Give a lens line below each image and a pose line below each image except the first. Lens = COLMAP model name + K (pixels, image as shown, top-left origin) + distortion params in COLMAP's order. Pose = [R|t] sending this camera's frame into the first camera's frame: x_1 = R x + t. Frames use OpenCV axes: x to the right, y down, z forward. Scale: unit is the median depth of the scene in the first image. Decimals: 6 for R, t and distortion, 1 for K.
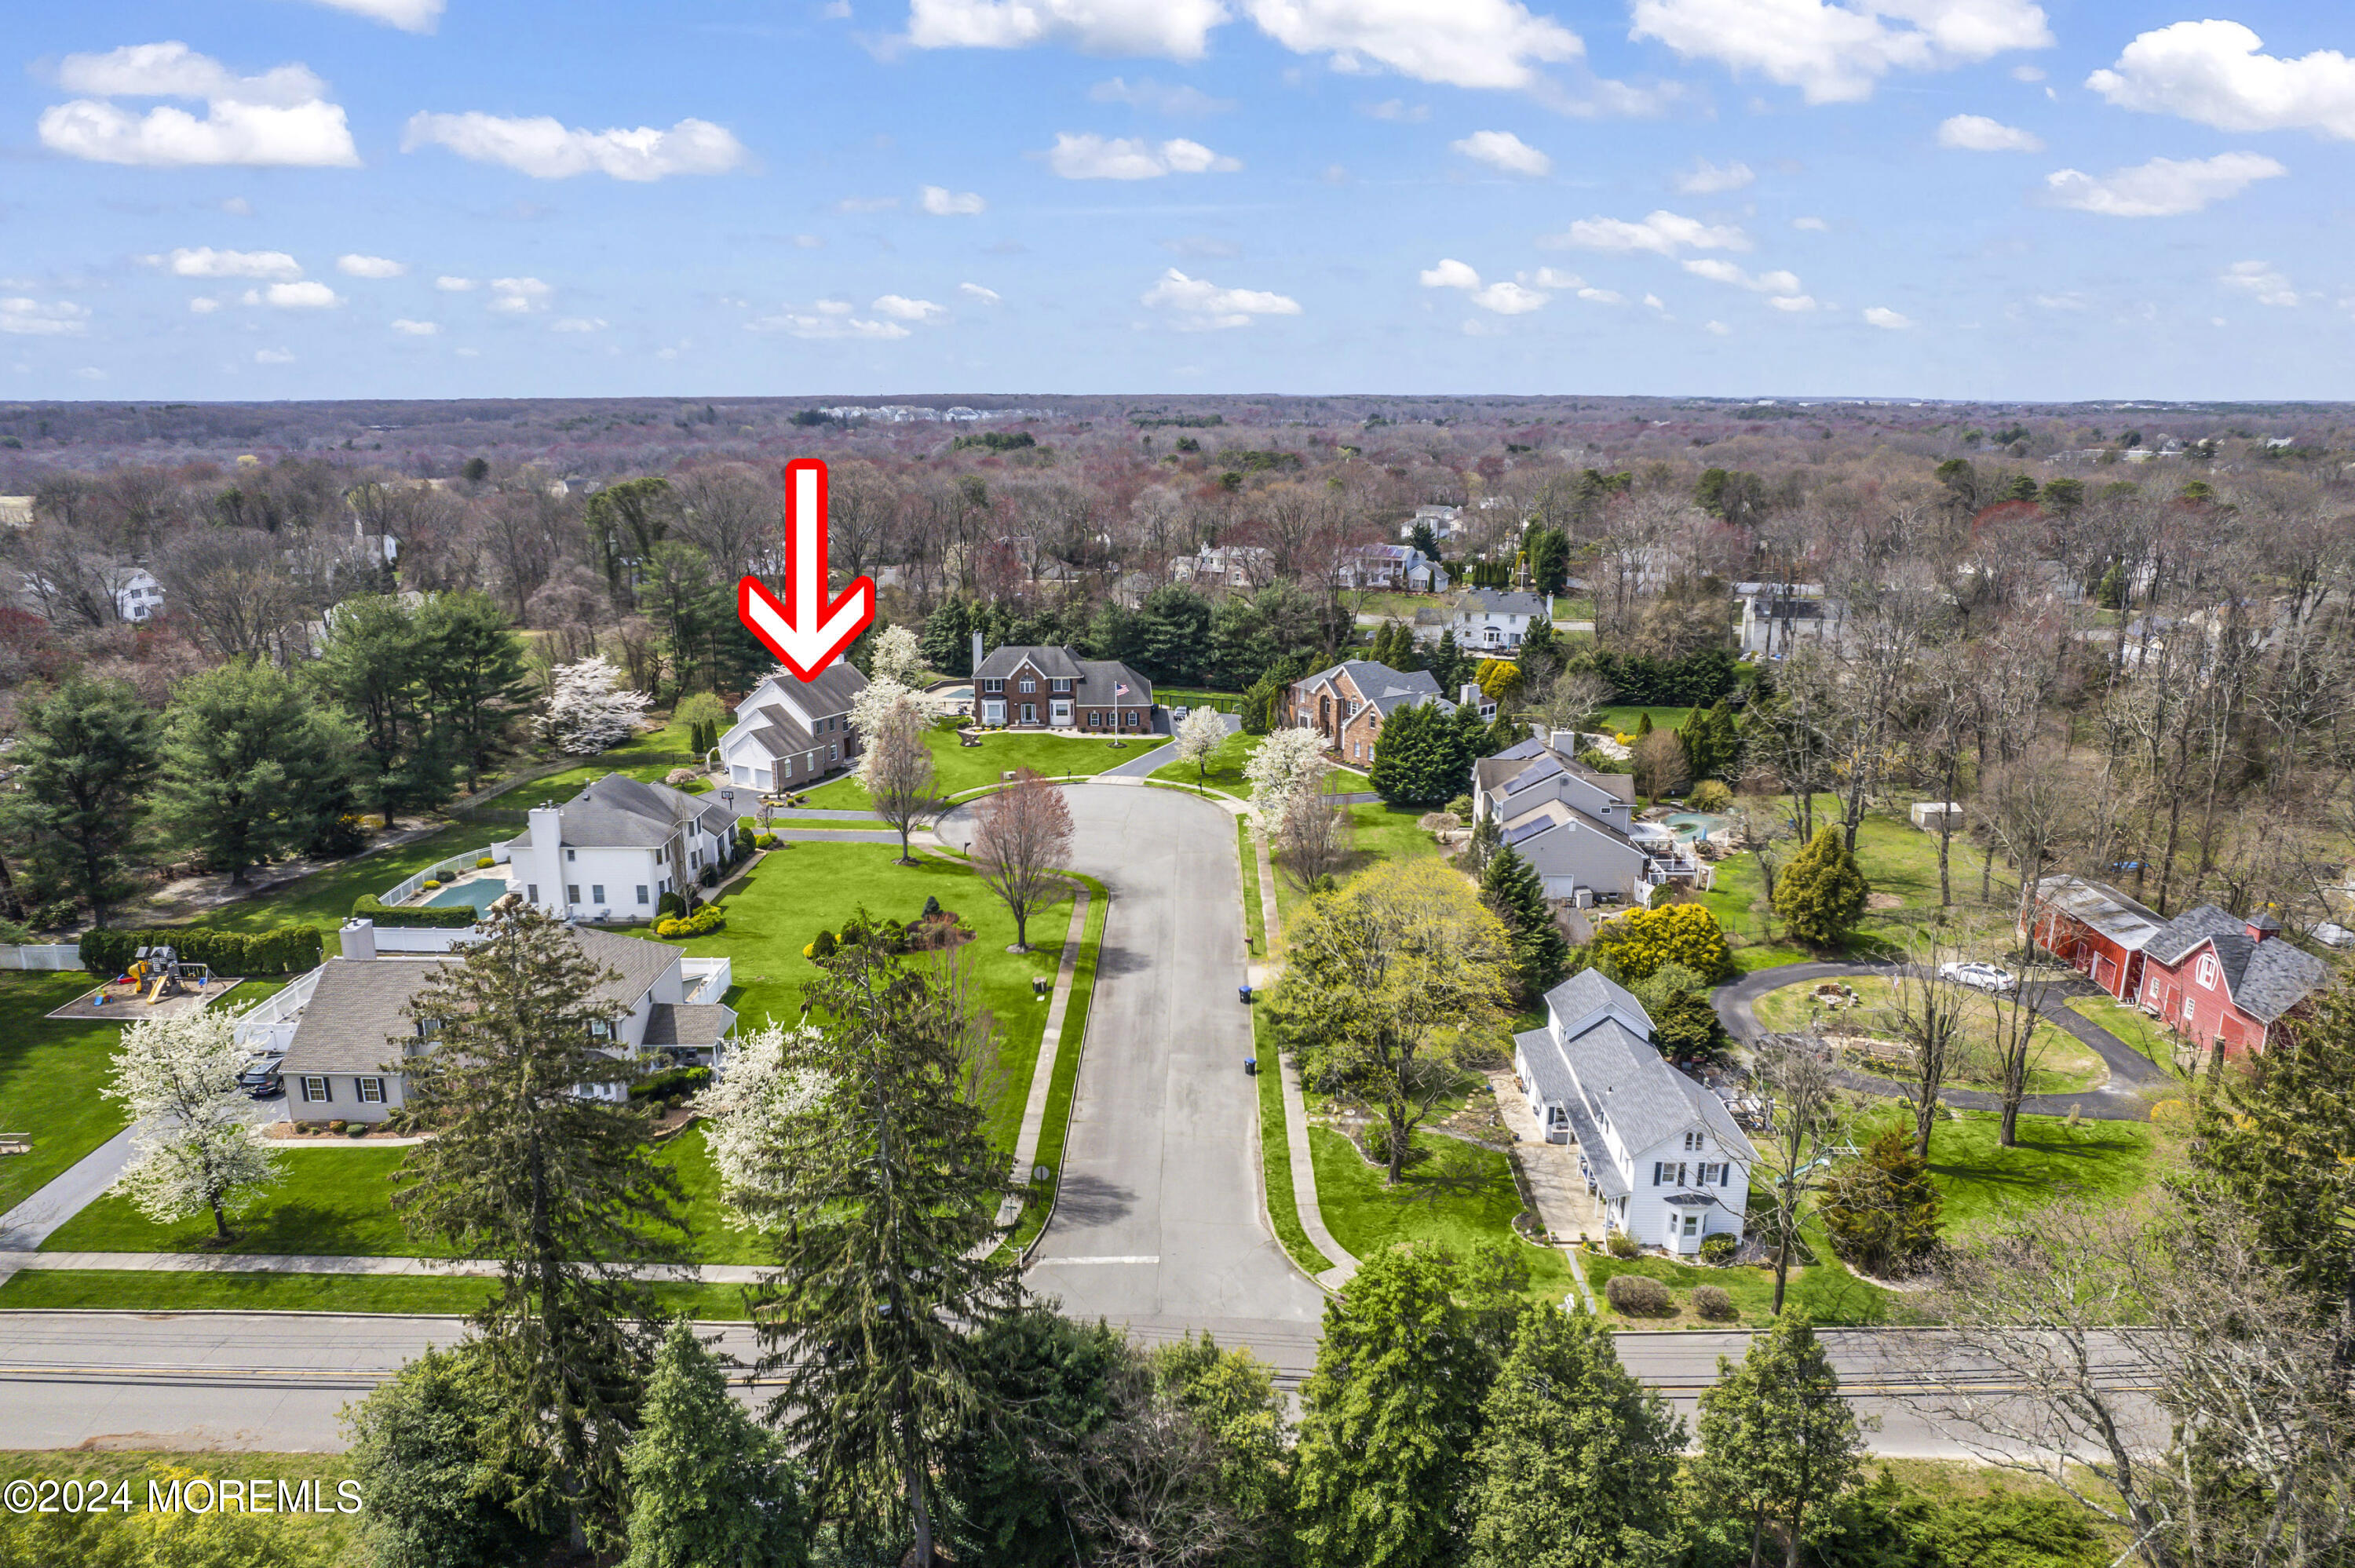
lens RADIAL K [[1493.3, 0, 1158.9], [0, 1493.3, 788.2], [0, 0, 1]] dist [-0.032223, 0.020436]
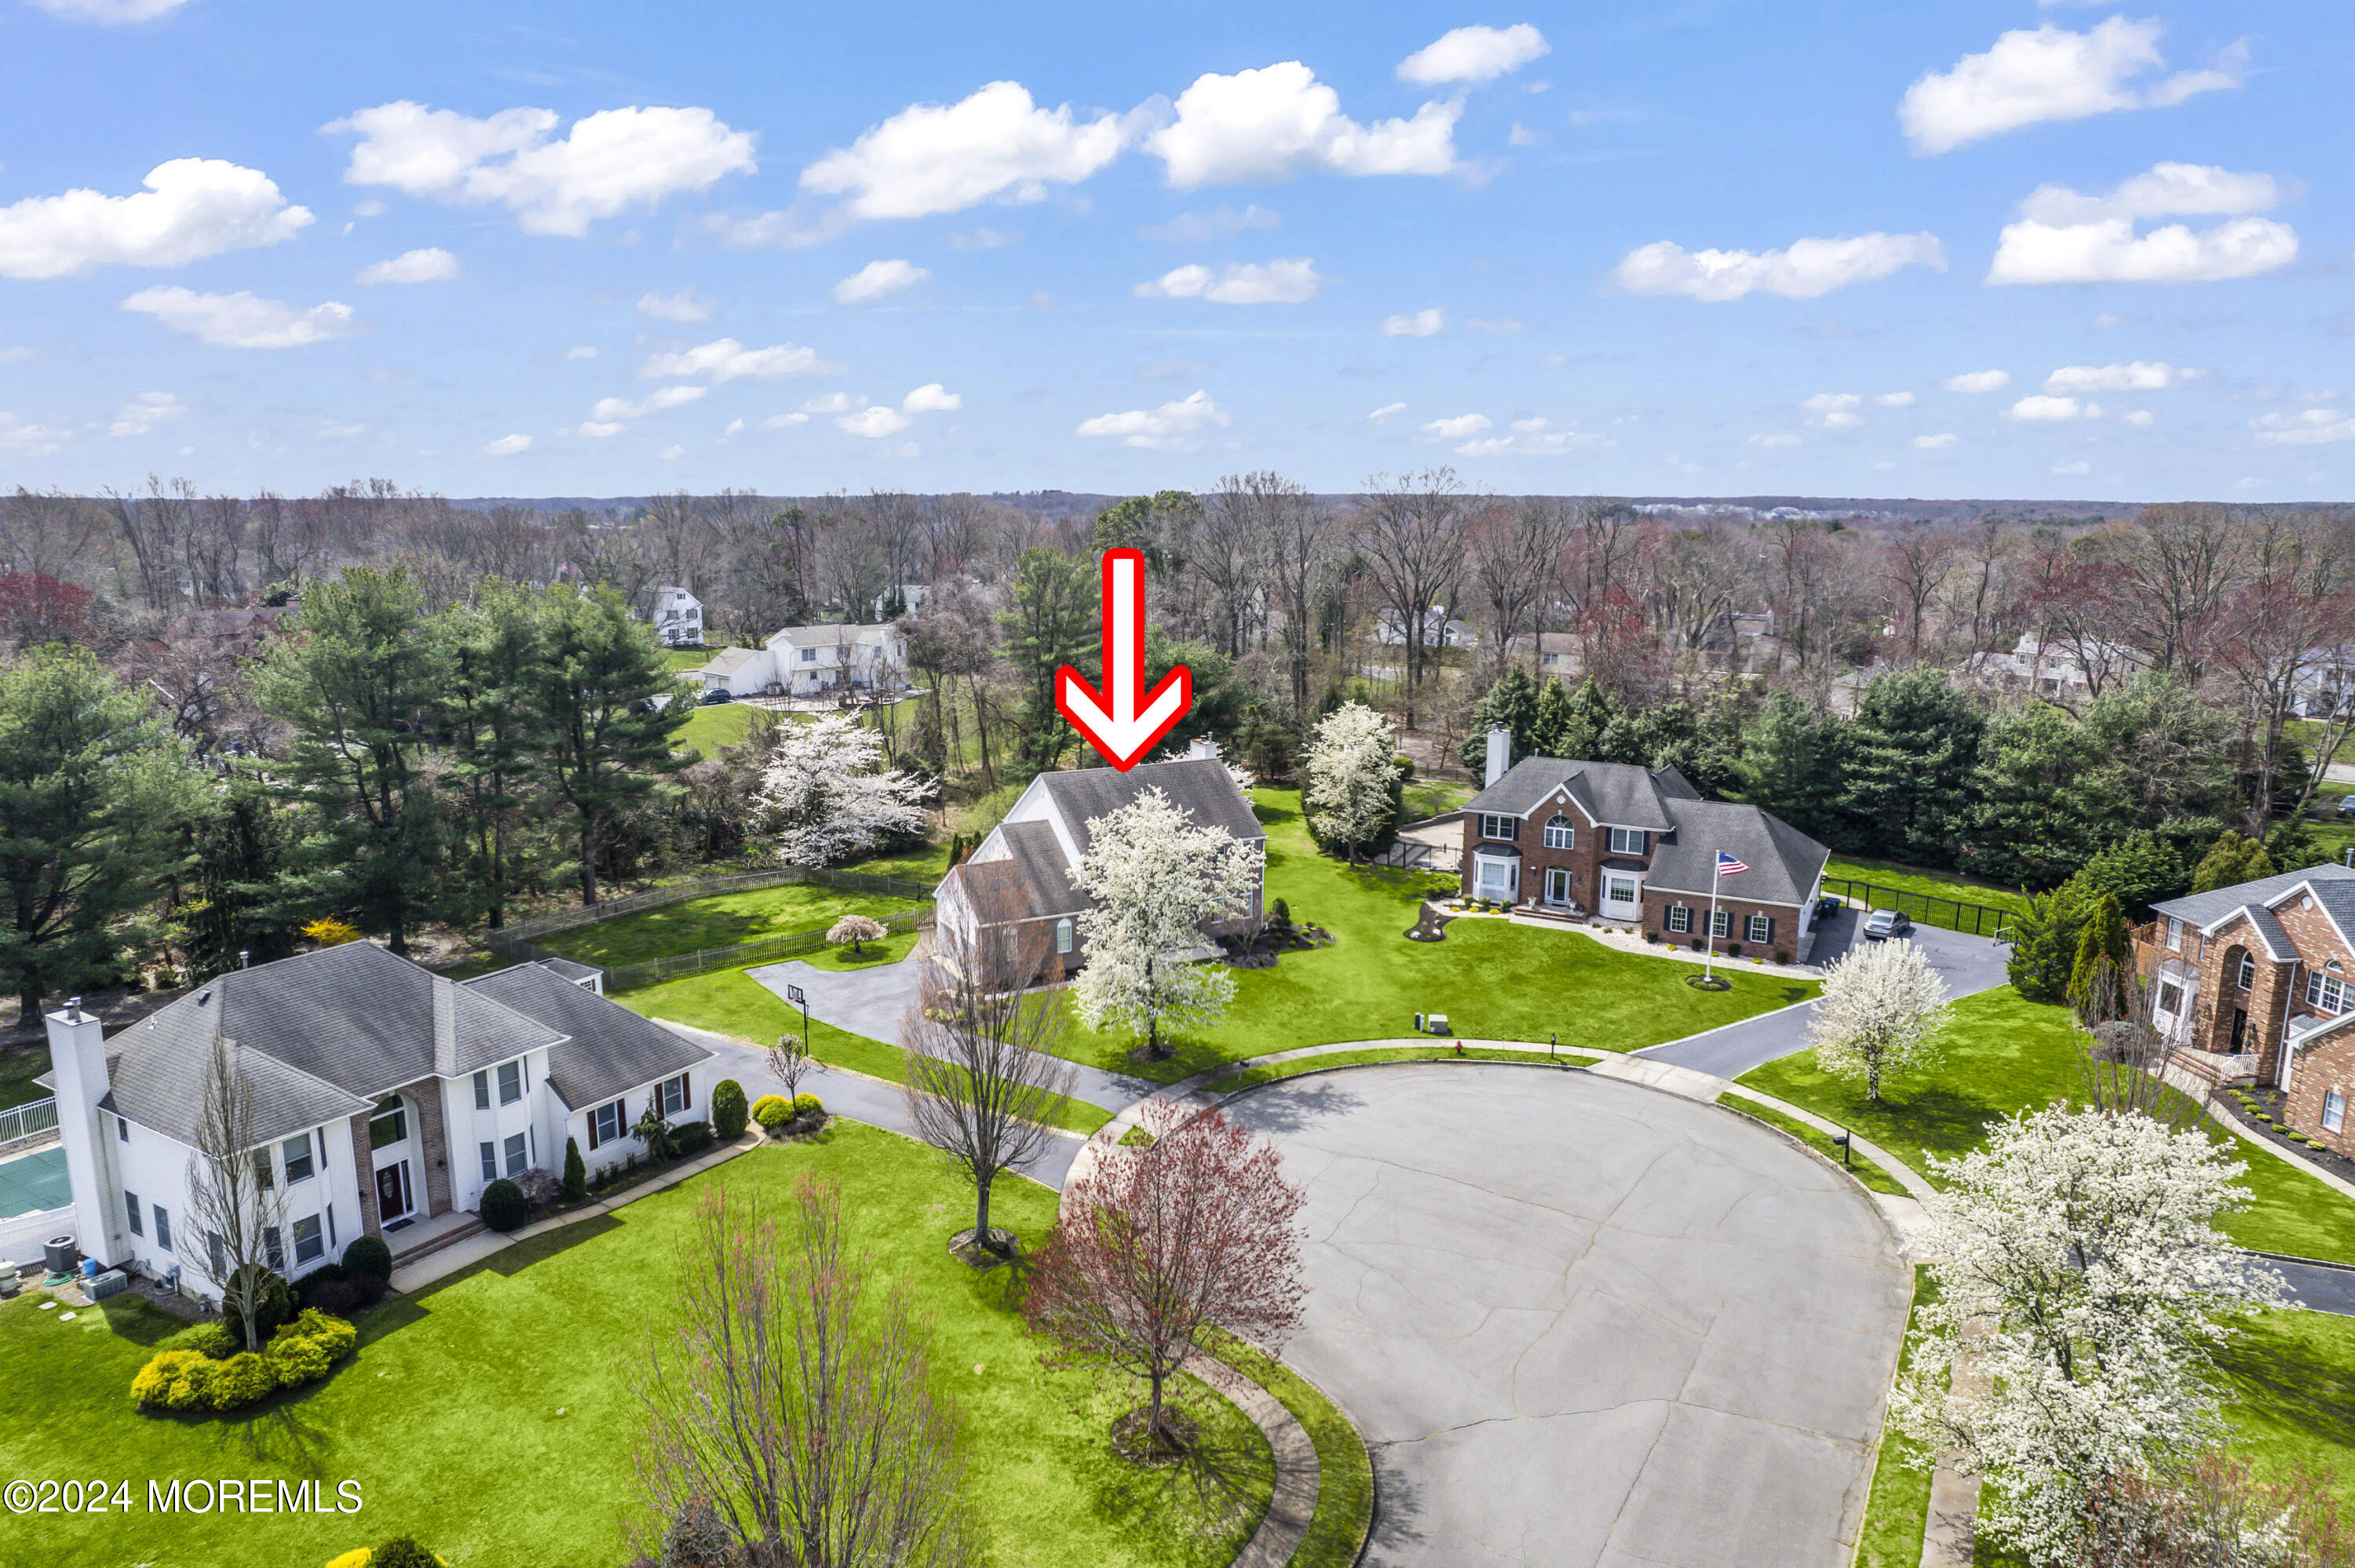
lens RADIAL K [[1493.3, 0, 1186.5], [0, 1493.3, 783.3], [0, 0, 1]] dist [-0.032223, 0.020436]
pose [[0.871675, 0.098165, -0.480153, 0.046531], [-0.130799, 0.990795, -0.034890, -0.051184], [0.472308, 0.093217, 0.876491, 0.476345]]
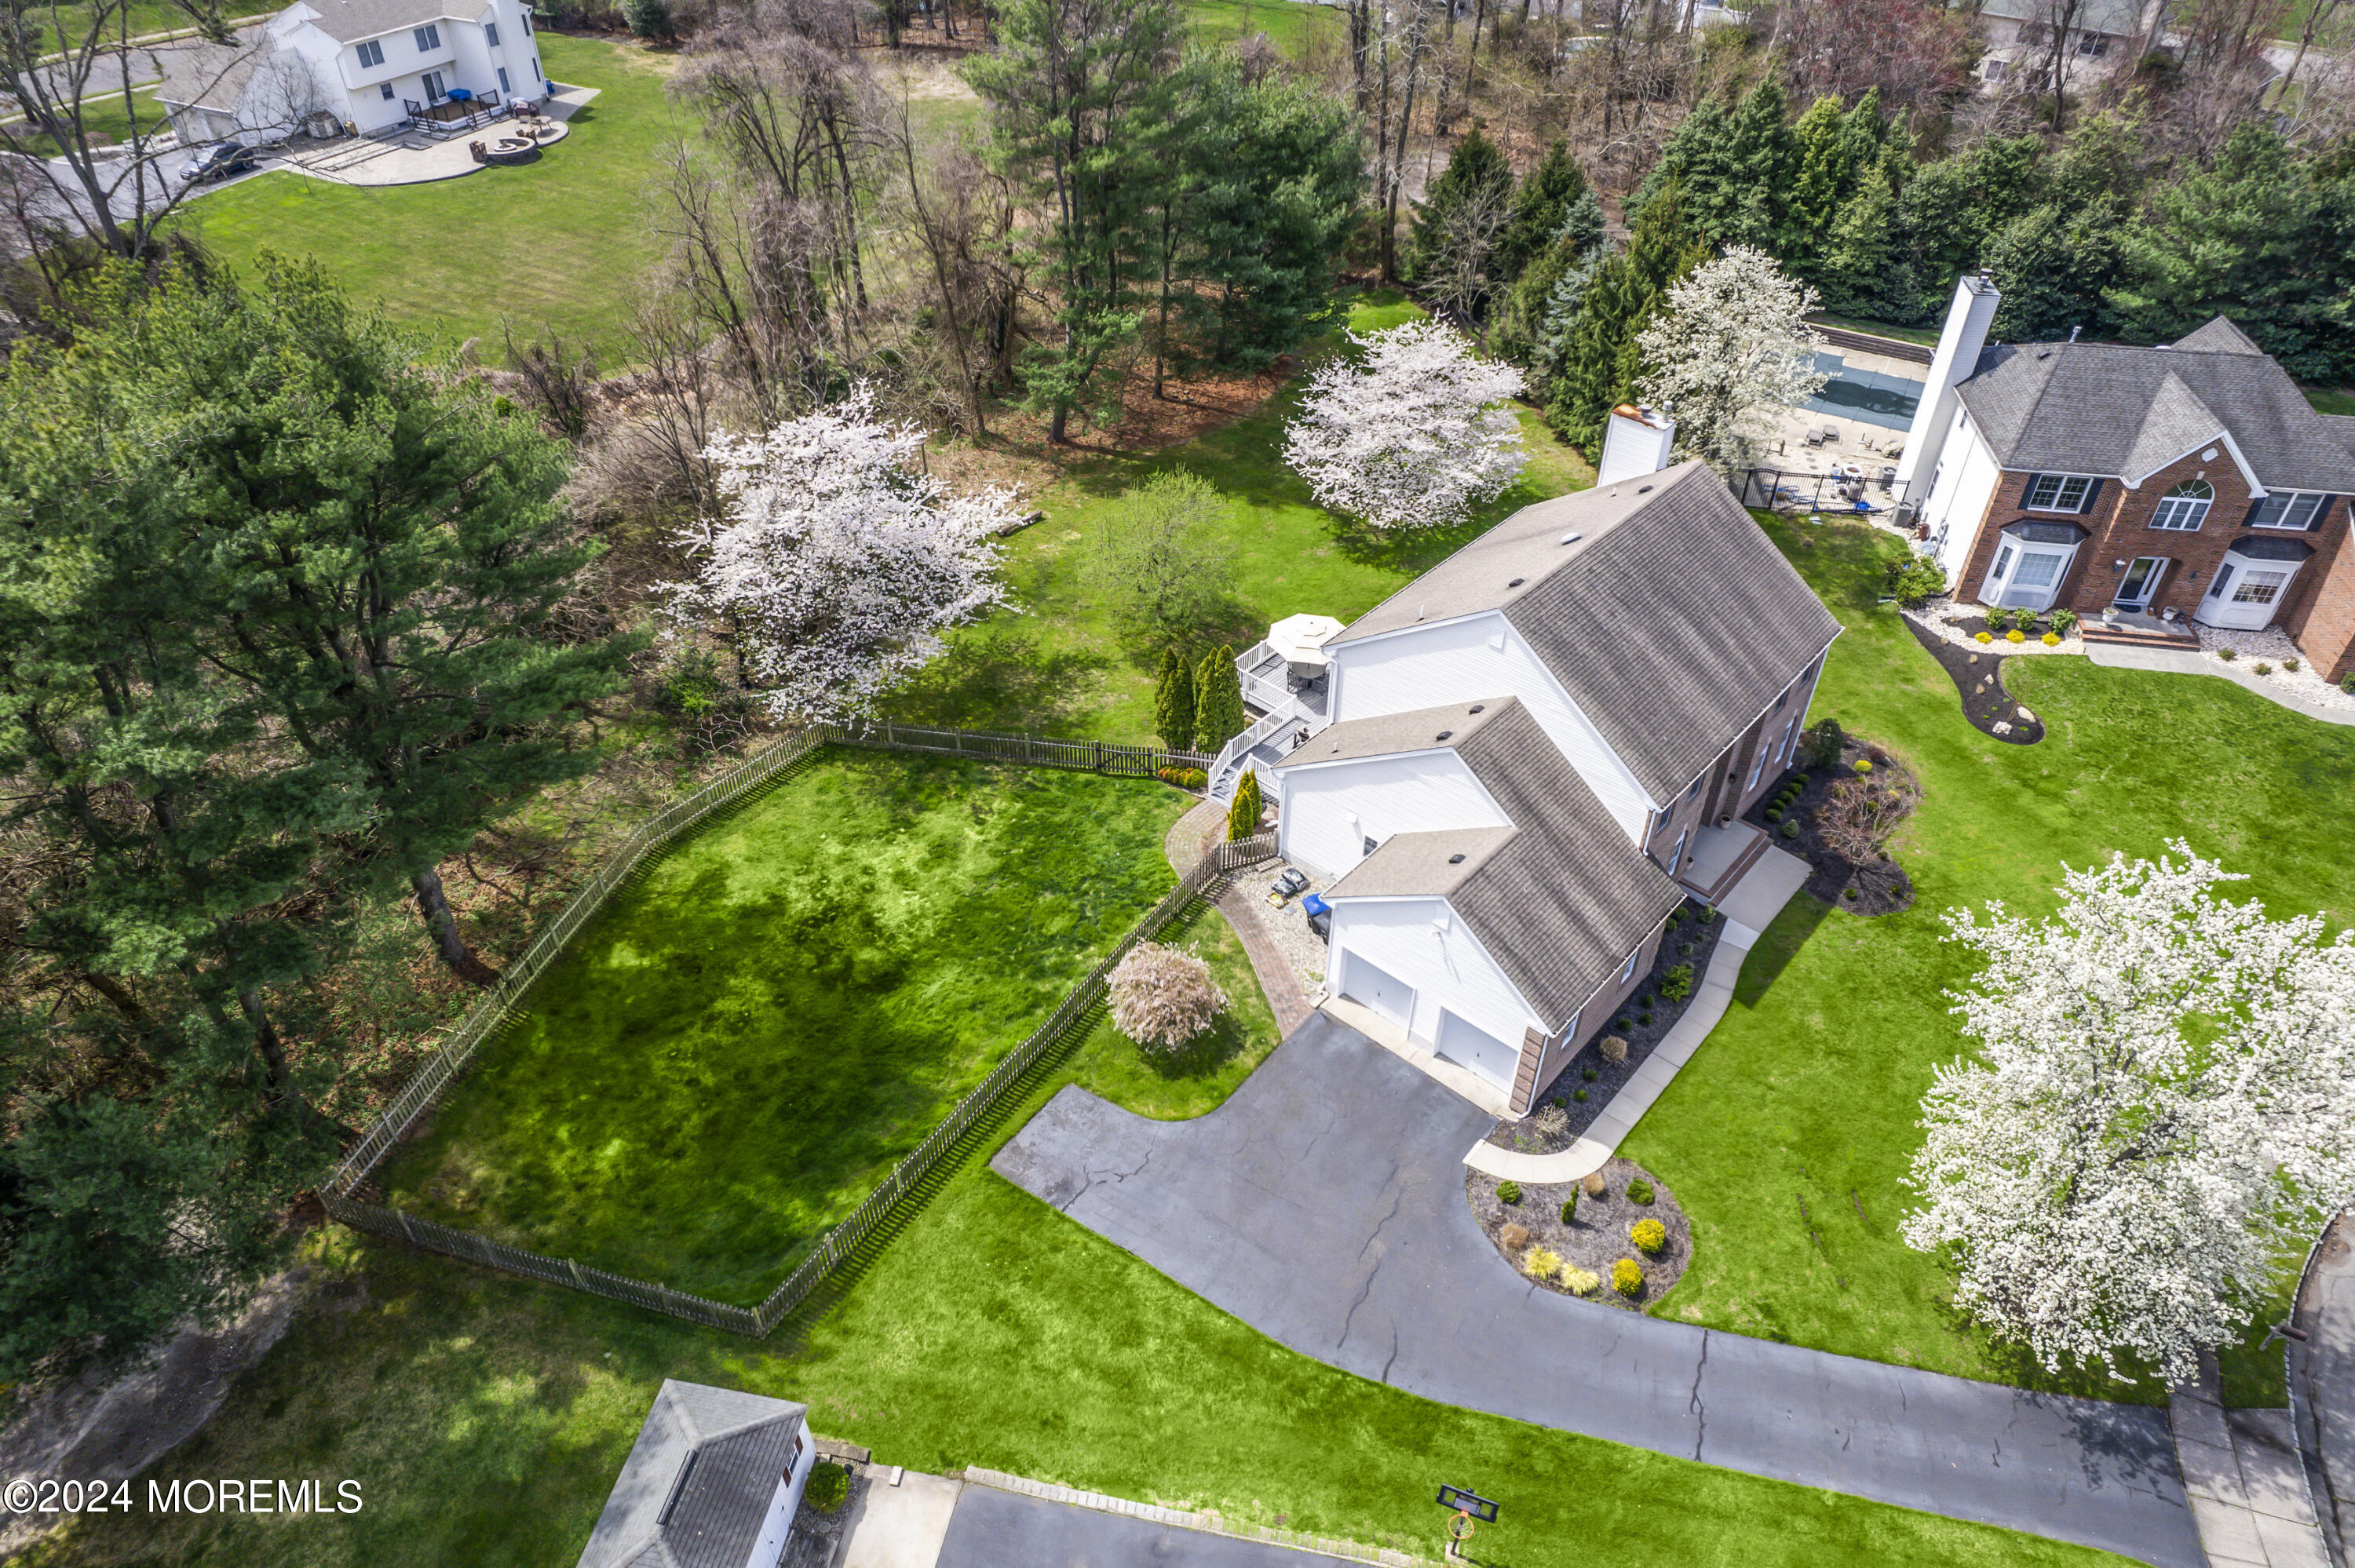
lens RADIAL K [[1493.3, 0, 1183.7], [0, 1493.3, 798.7], [0, 0, 1]] dist [-0.032223, 0.020436]
pose [[0.983487, 0.119572, -0.135856, -0.242821], [-0.052200, 0.906174, 0.419672, -0.131940], [0.173290, -0.405650, 0.897451, 0.657097]]
